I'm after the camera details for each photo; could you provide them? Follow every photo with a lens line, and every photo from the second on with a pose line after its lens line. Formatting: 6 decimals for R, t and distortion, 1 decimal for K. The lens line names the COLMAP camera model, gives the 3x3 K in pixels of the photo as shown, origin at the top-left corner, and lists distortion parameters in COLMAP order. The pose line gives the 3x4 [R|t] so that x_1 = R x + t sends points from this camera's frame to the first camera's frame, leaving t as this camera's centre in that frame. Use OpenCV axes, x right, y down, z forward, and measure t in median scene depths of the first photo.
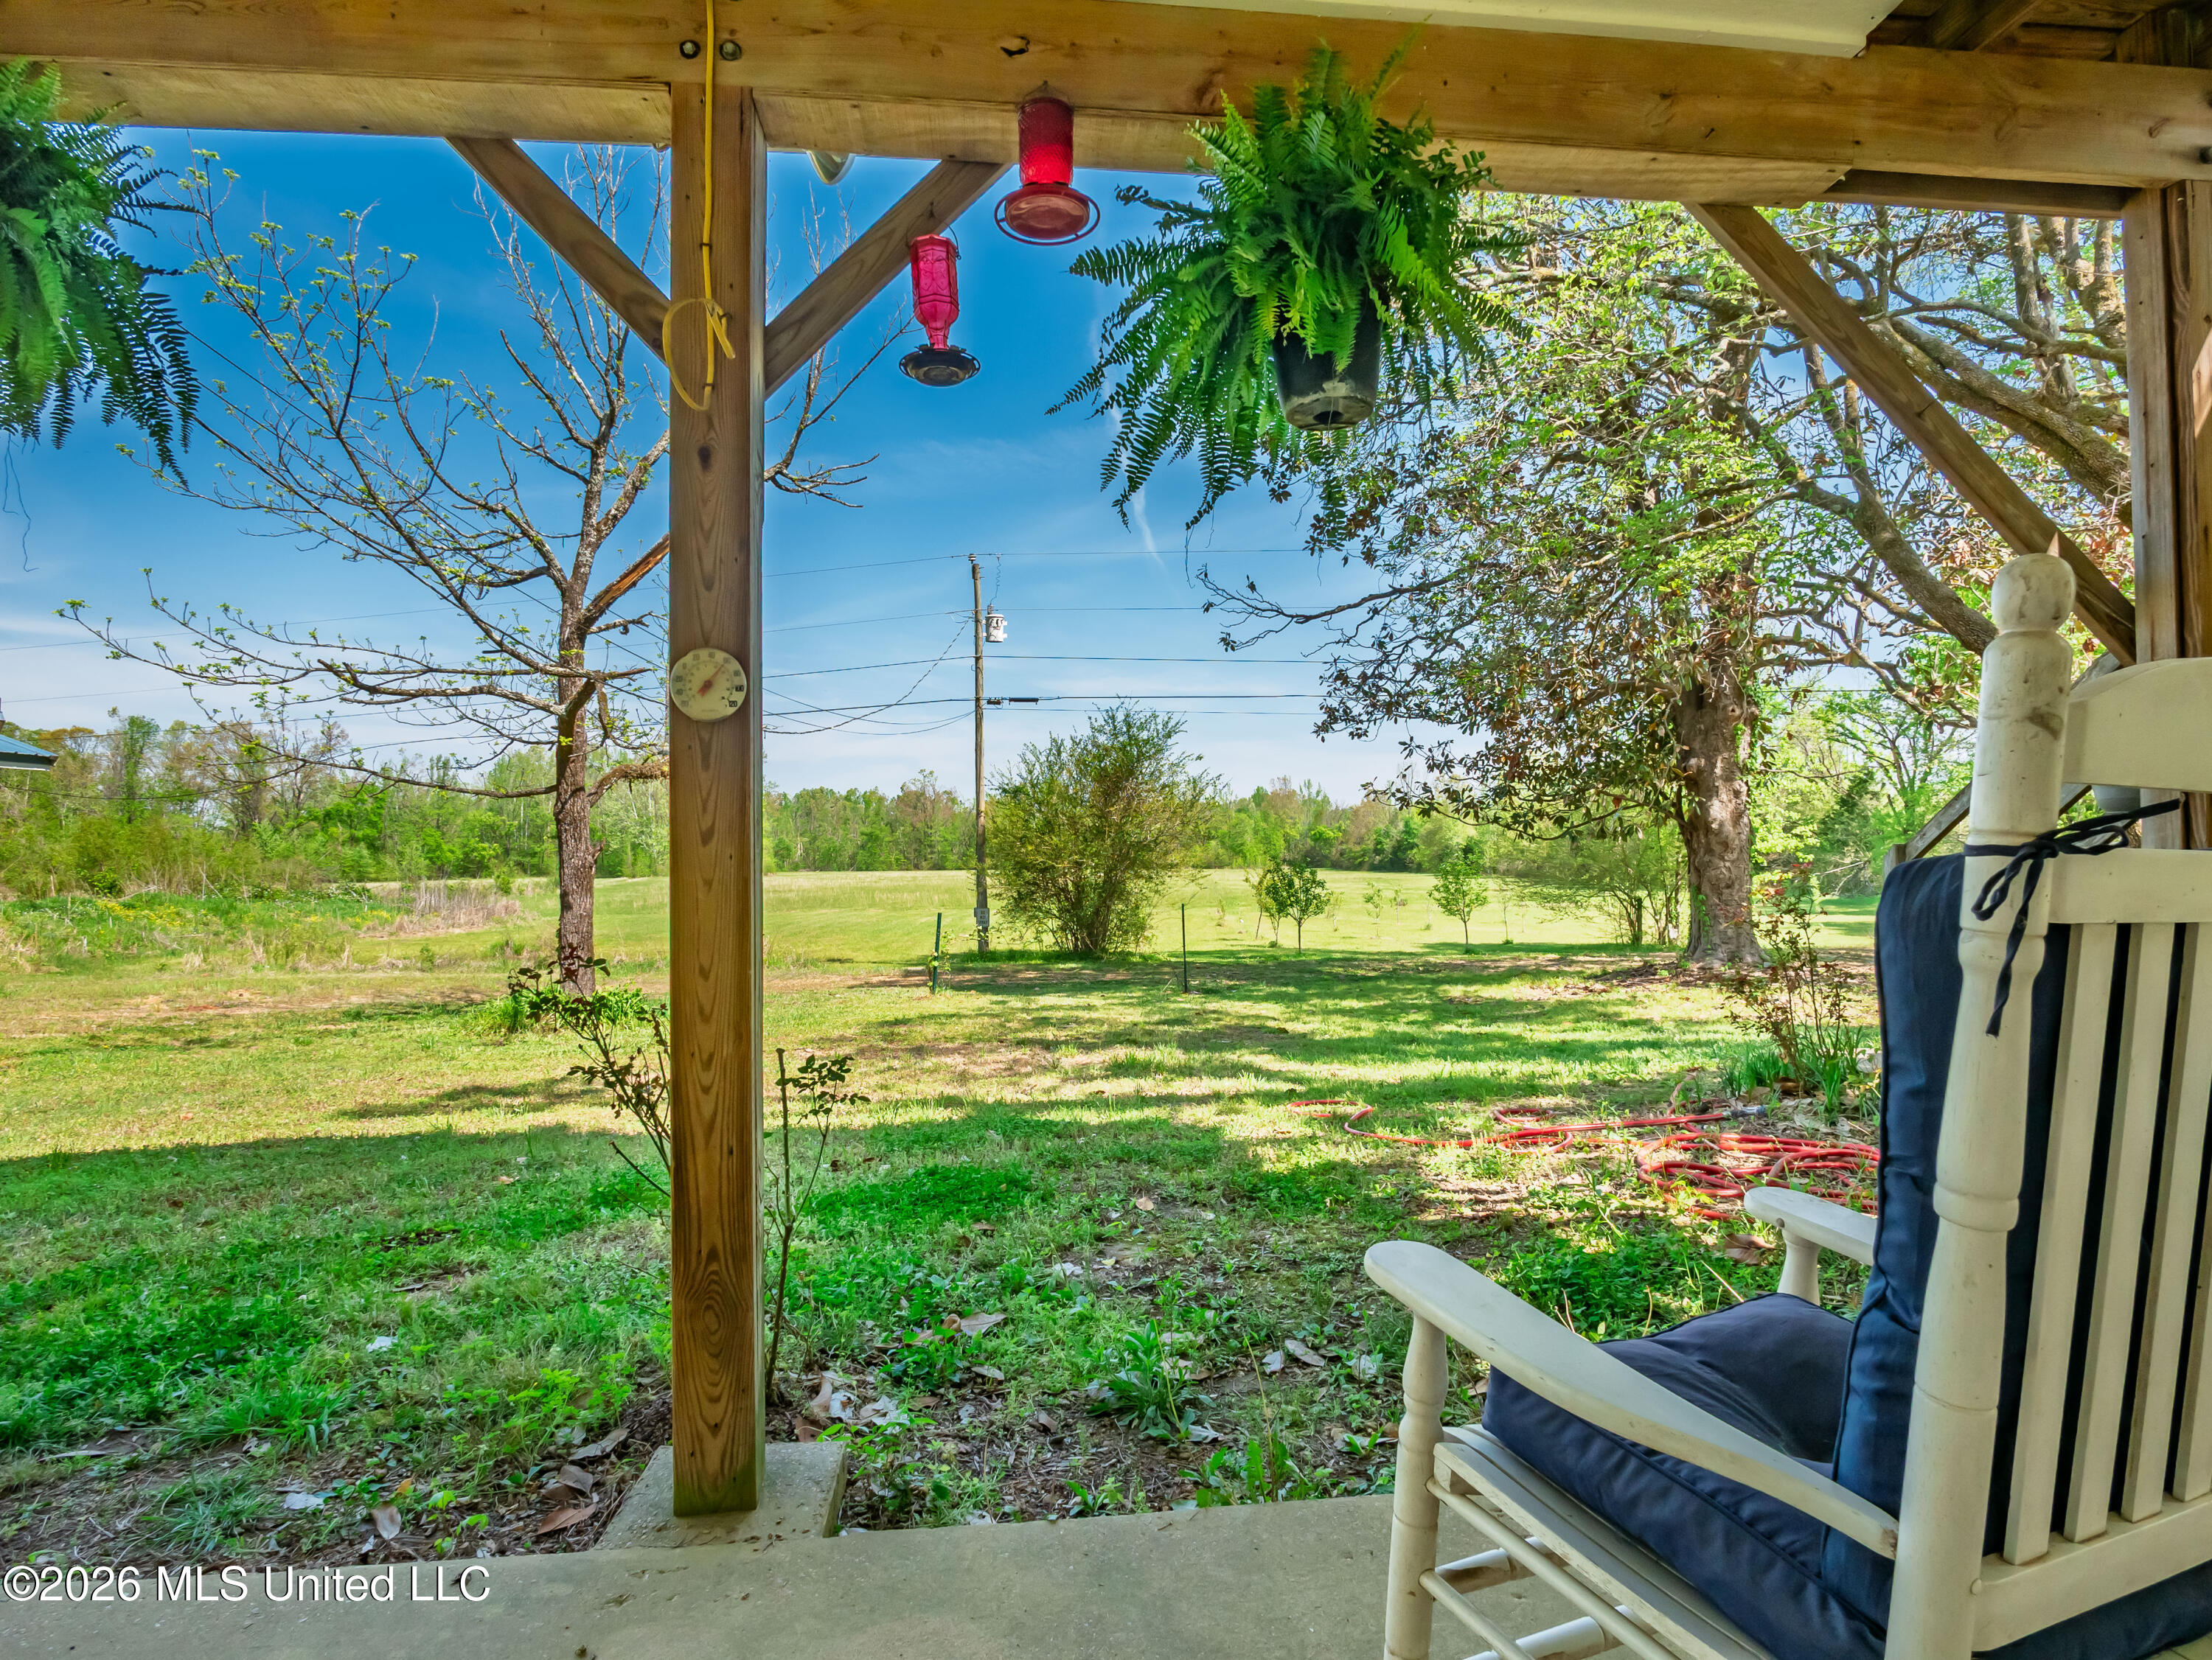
lens RADIAL K [[1182.7, 0, 1101.1], [0, 1182.7, 836.9], [0, 0, 1]] dist [-0.019721, 0.000908]
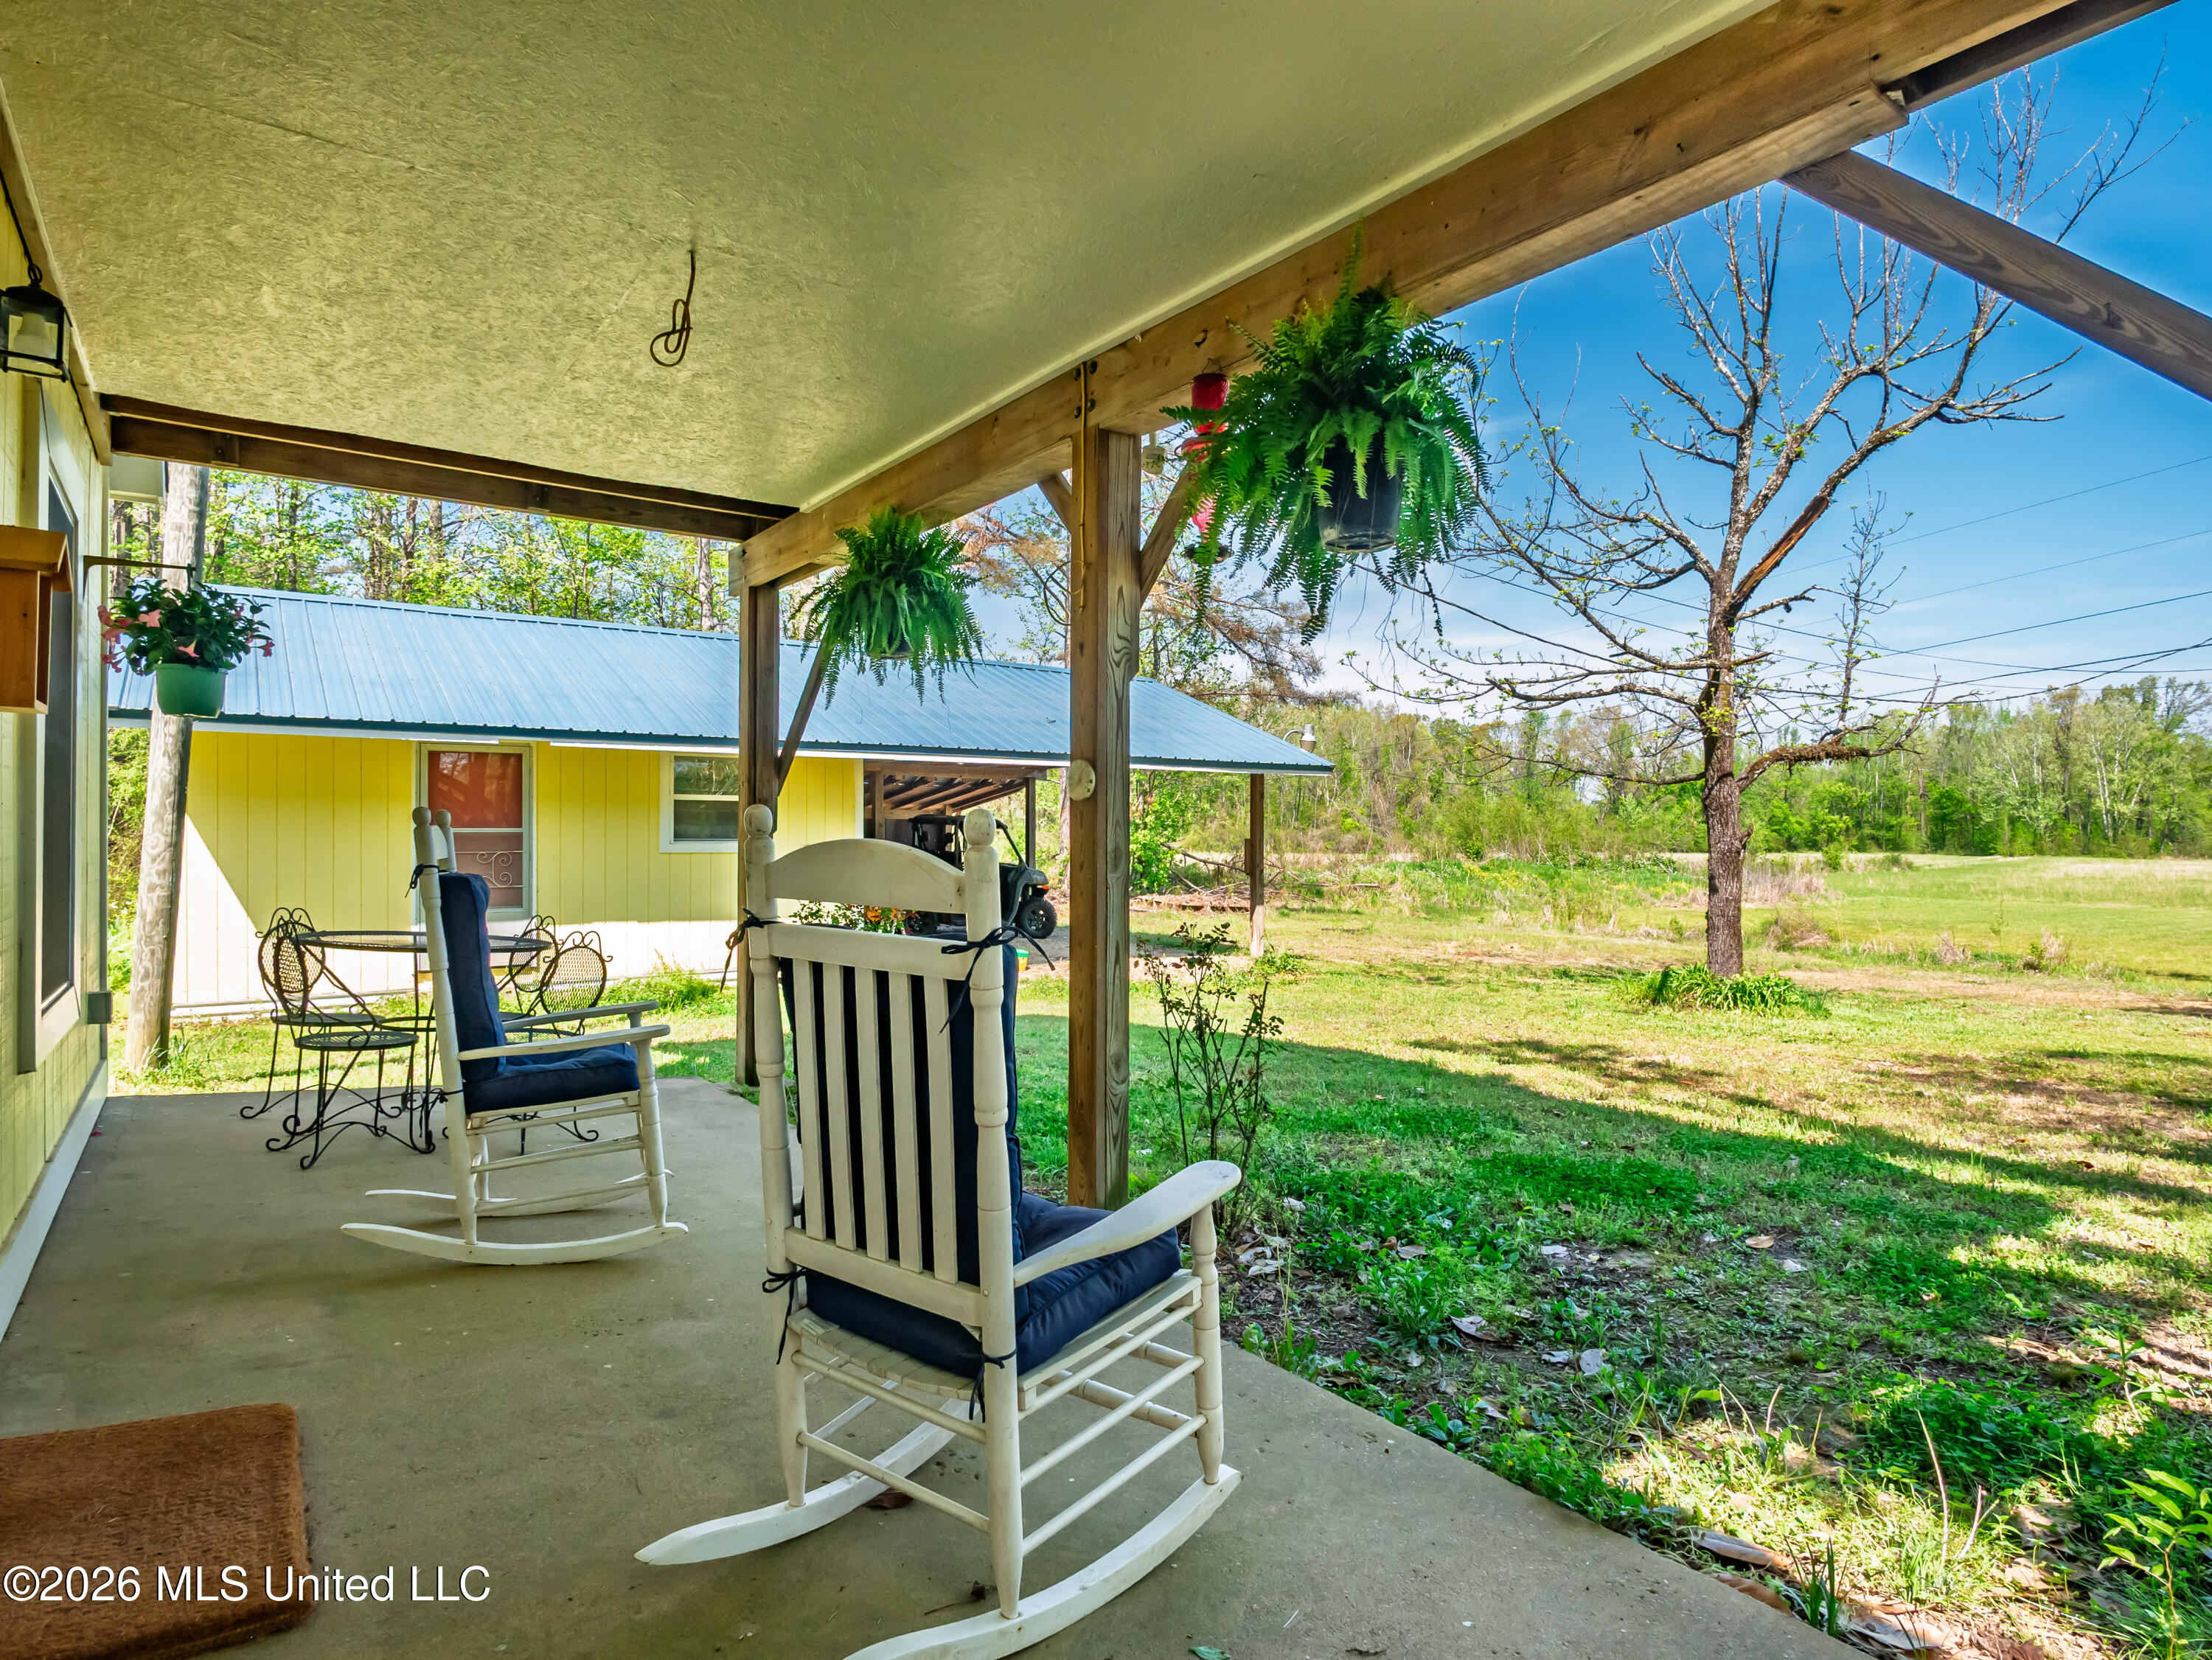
lens RADIAL K [[1182.7, 0, 1101.1], [0, 1182.7, 836.9], [0, 0, 1]] dist [-0.019721, 0.000908]
pose [[0.513337, 0.015131, -0.858054, 0.154279], [0.004635, 0.999781, 0.020403, -0.010298], [0.858175, -0.014451, 0.513154, 0.016214]]
